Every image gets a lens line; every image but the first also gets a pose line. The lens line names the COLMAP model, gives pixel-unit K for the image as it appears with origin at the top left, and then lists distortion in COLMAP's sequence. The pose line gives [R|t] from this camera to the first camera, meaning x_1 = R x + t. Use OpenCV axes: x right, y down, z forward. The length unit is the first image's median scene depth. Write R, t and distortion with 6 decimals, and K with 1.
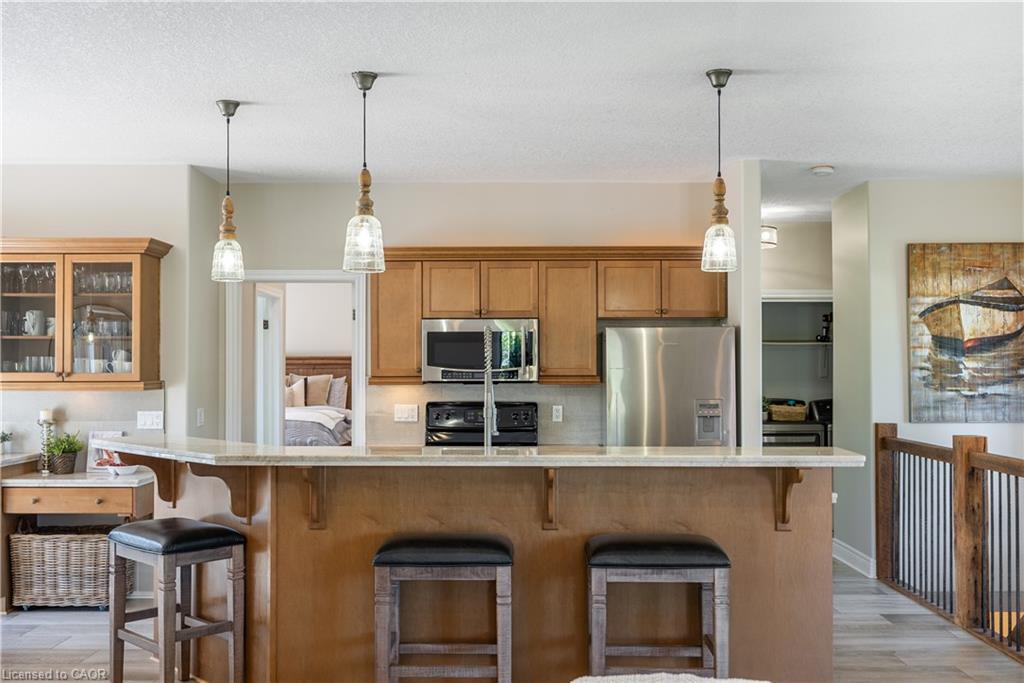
lens RADIAL K [[999.7, 0, 521.2], [0, 999.7, 344.4], [0, 0, 1]] dist [0.020346, 0.000000]
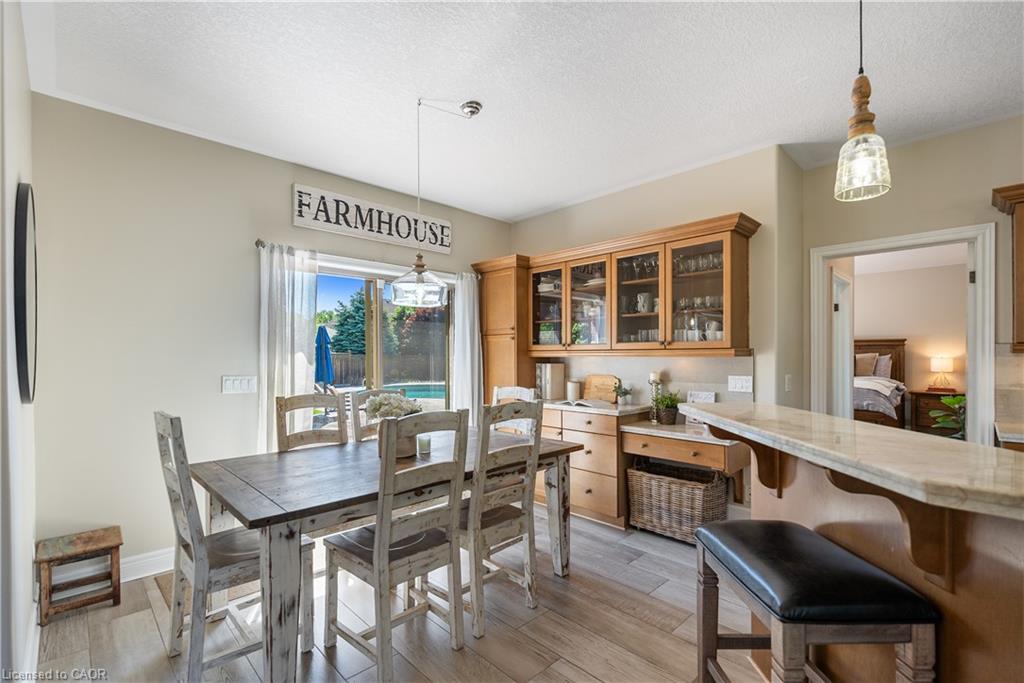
lens RADIAL K [[458.6, 0, 507.9], [0, 458.6, 357.9], [0, 0, 1]] dist [0.000830, -0.000013]
pose [[0.691671, 0.004526, -0.722199, -0.175140], [0.016467, 0.999622, 0.022035, 0.030101], [0.722025, -0.027134, 0.691335, 0.447628]]
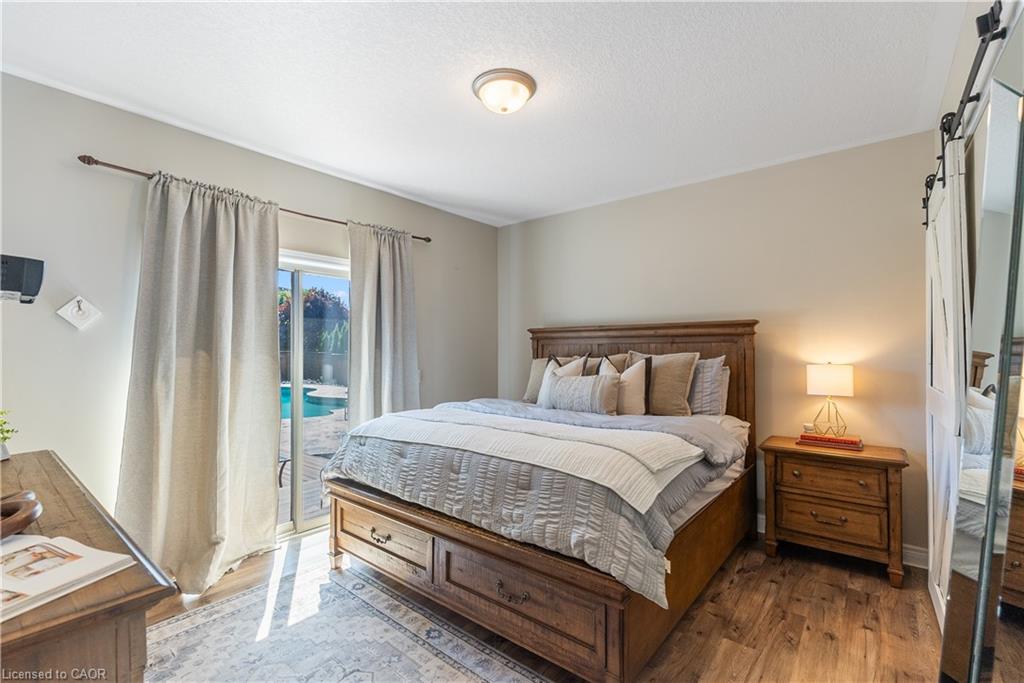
lens RADIAL K [[458.6, 0, 511.6], [0, 458.6, 341.3], [0, 0, 1]] dist [0.000830, -0.000013]
pose [[0.771397, -0.013011, -0.636221, -0.203160], [0.023013, 0.999707, 0.007458, 0.037661], [0.635938, -0.020394, 0.771470, 1.418721]]
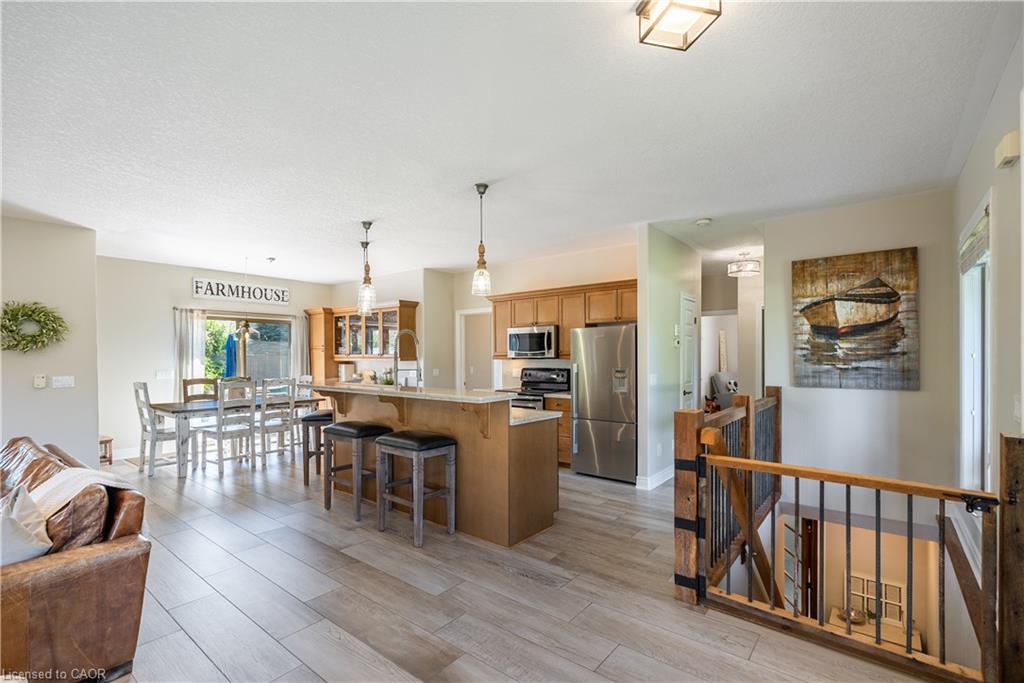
lens RADIAL K [[458.6, 0, 514.5], [0, 458.6, 359.1], [0, 0, 1]] dist [0.000830, -0.000013]
pose [[0.782680, 0.001317, -0.622423, 0.531118], [0.017387, 0.999561, 0.023978, 0.017457], [0.622182, -0.029589, 0.782313, 0.261071]]
